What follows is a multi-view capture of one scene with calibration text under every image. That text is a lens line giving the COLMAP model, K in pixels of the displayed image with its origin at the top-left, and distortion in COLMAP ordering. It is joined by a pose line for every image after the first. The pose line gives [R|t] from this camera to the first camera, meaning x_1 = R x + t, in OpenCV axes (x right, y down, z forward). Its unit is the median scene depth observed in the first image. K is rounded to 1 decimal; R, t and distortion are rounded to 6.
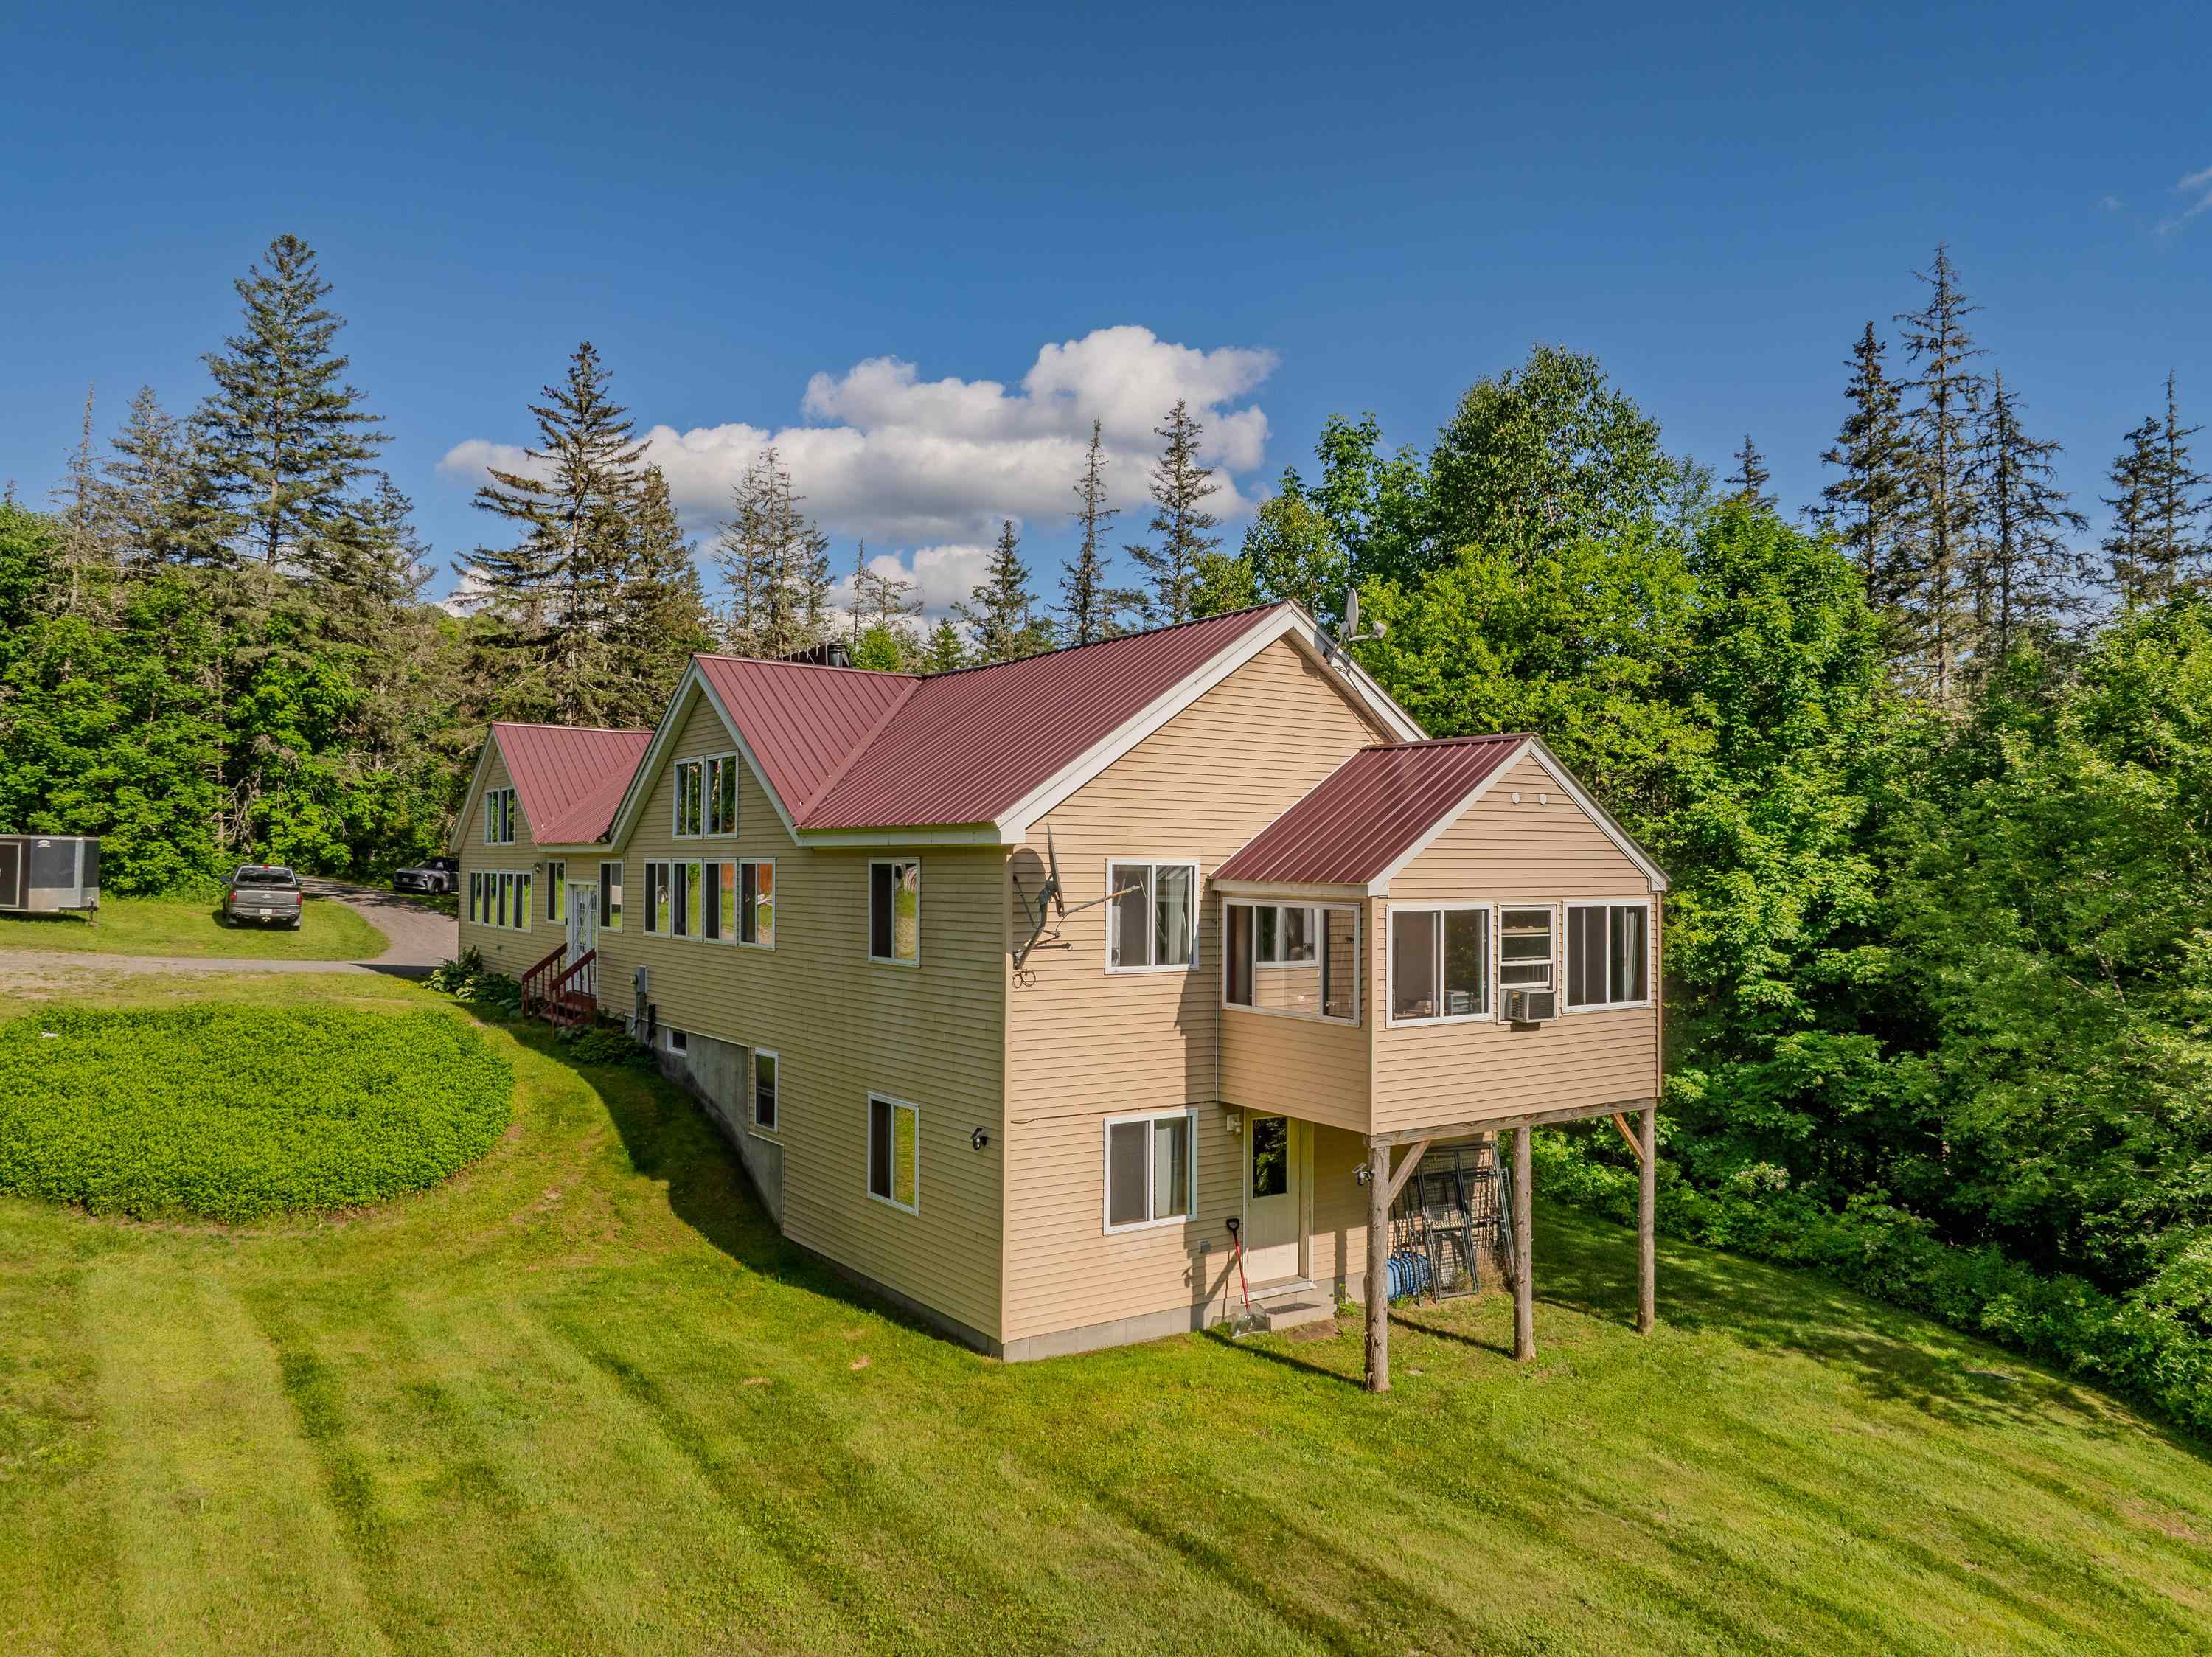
lens RADIAL K [[1555.4, 0, 1098.4], [0, 1555.4, 818.4], [0, 0, 1]] dist [-0.040678, 0.014689]
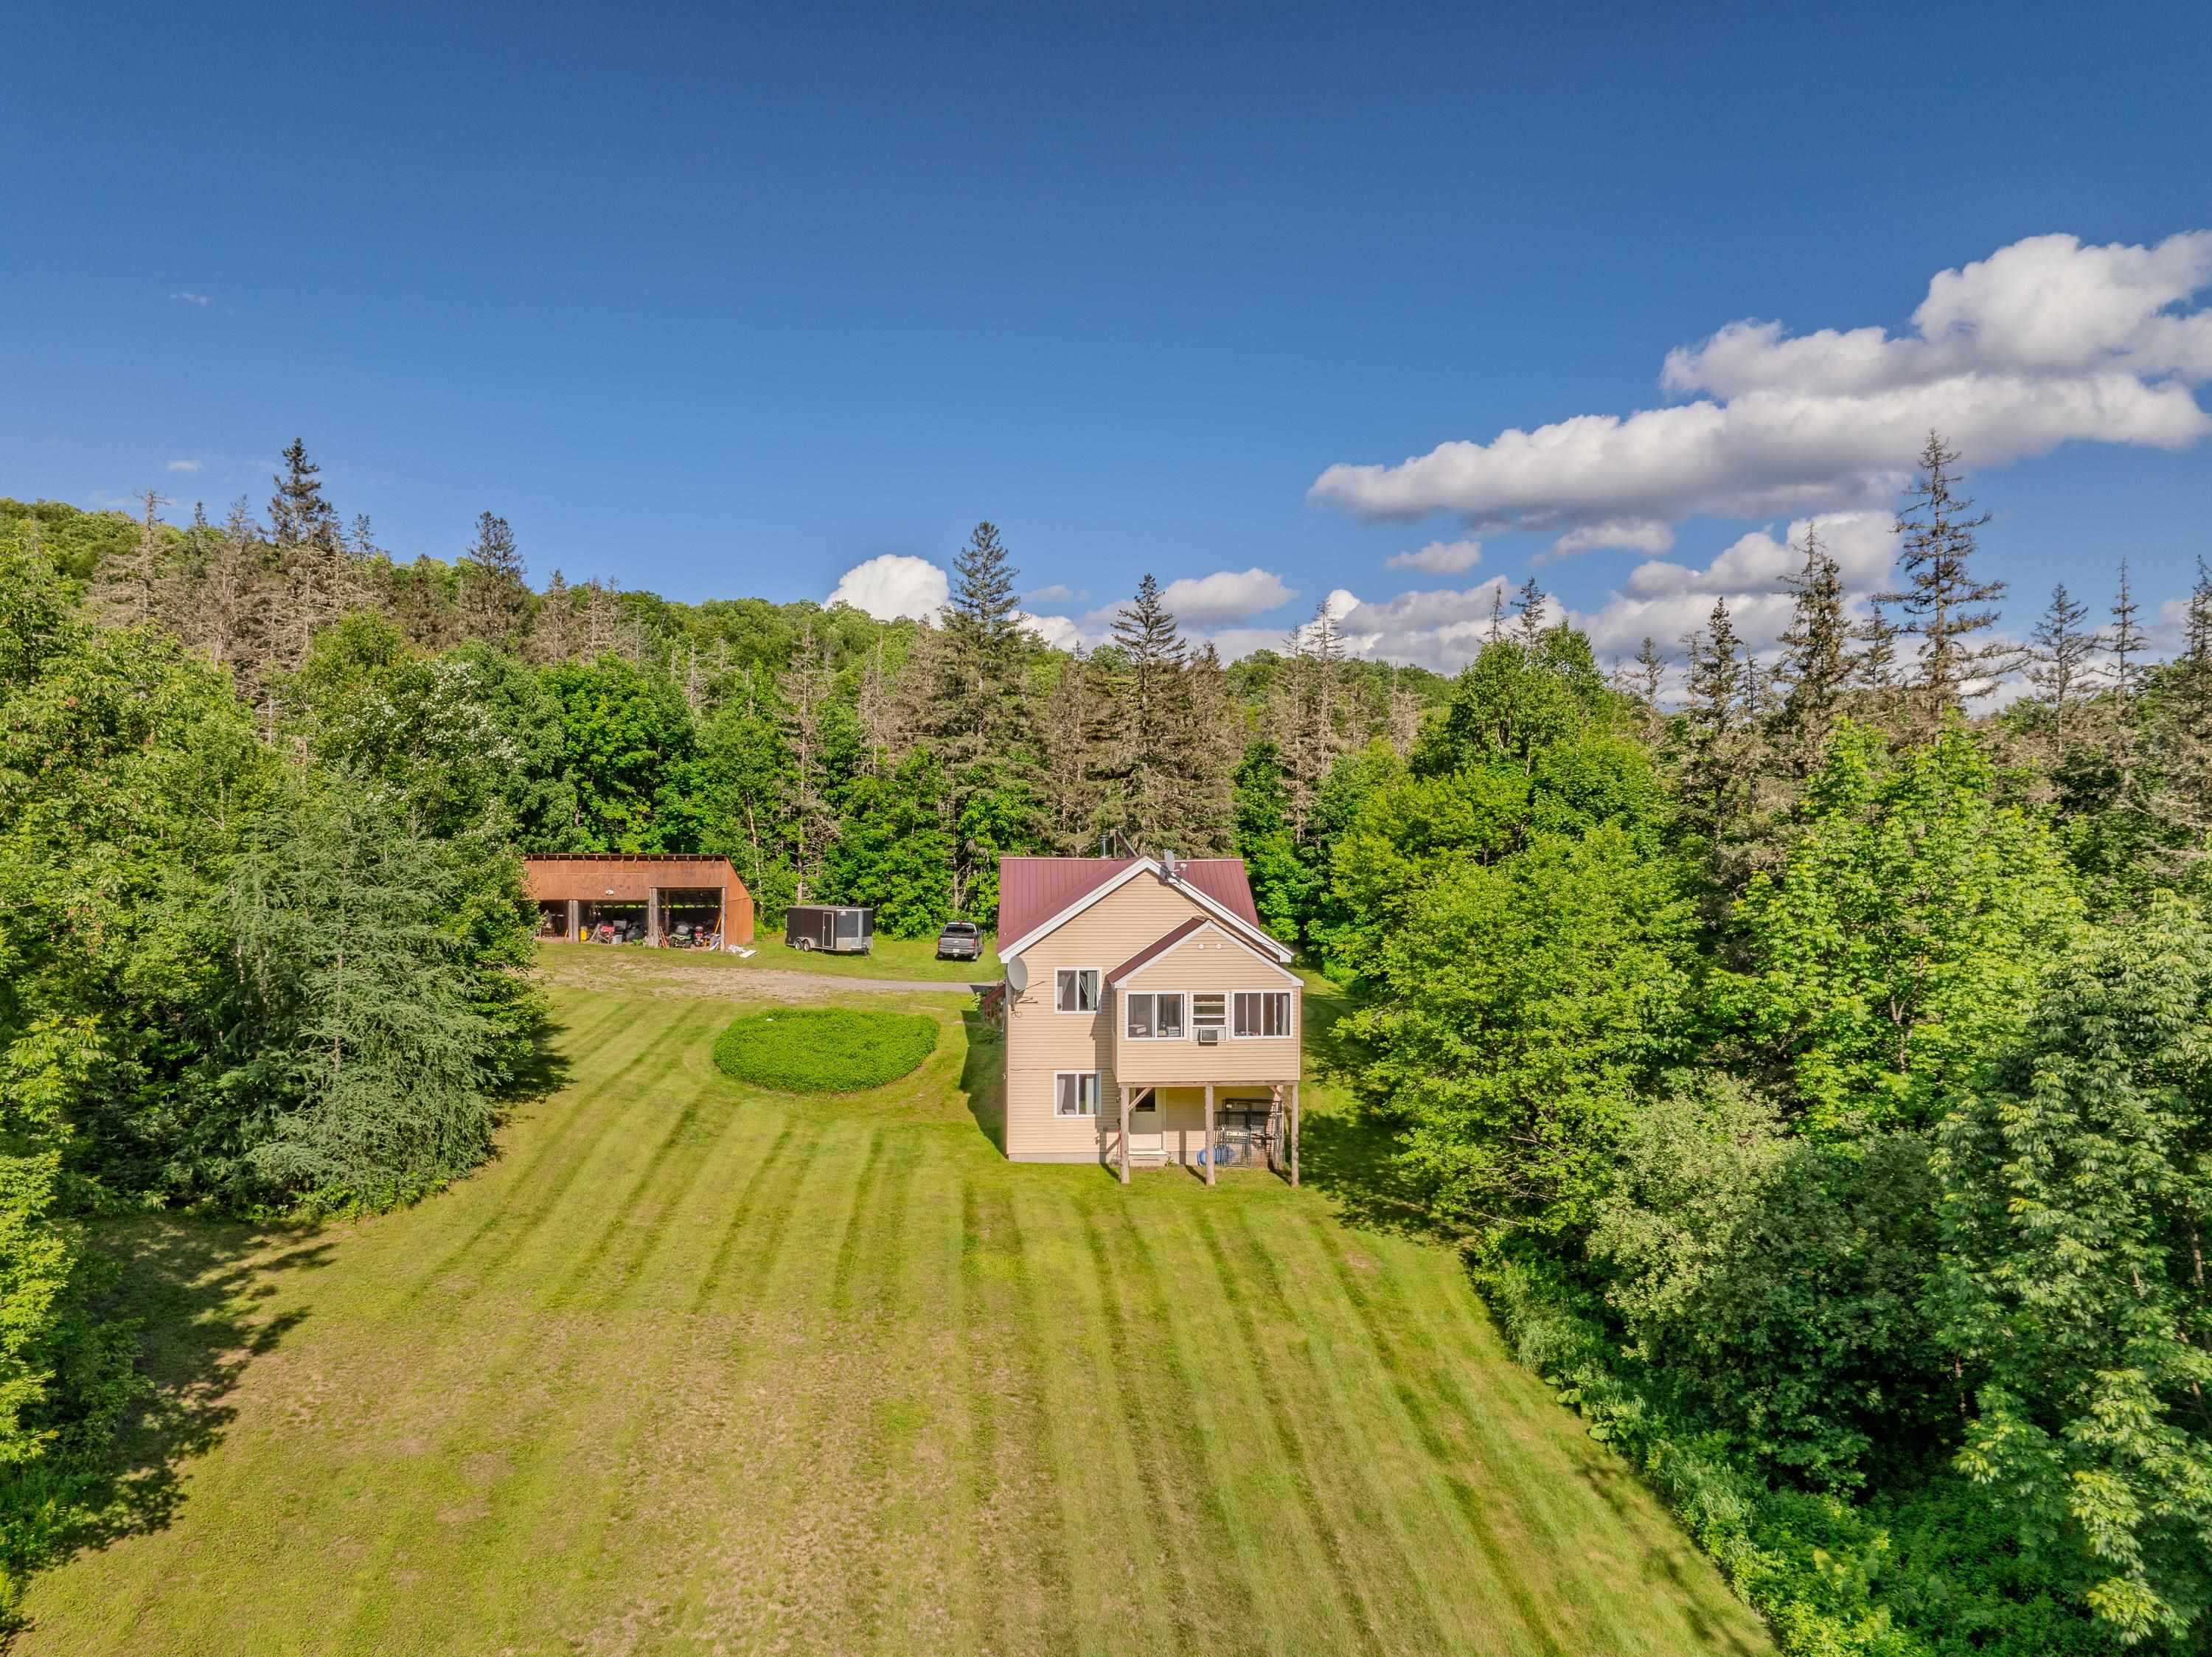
lens RADIAL K [[1555.4, 0, 1098.4], [0, 1555.4, 818.4], [0, 0, 1]] dist [-0.040678, 0.014689]
pose [[0.857298, -0.021238, -0.514382, 1.305775], [0.019186, 0.999773, -0.009303, -0.181789], [0.514462, -0.001894, 0.857511, -1.065867]]
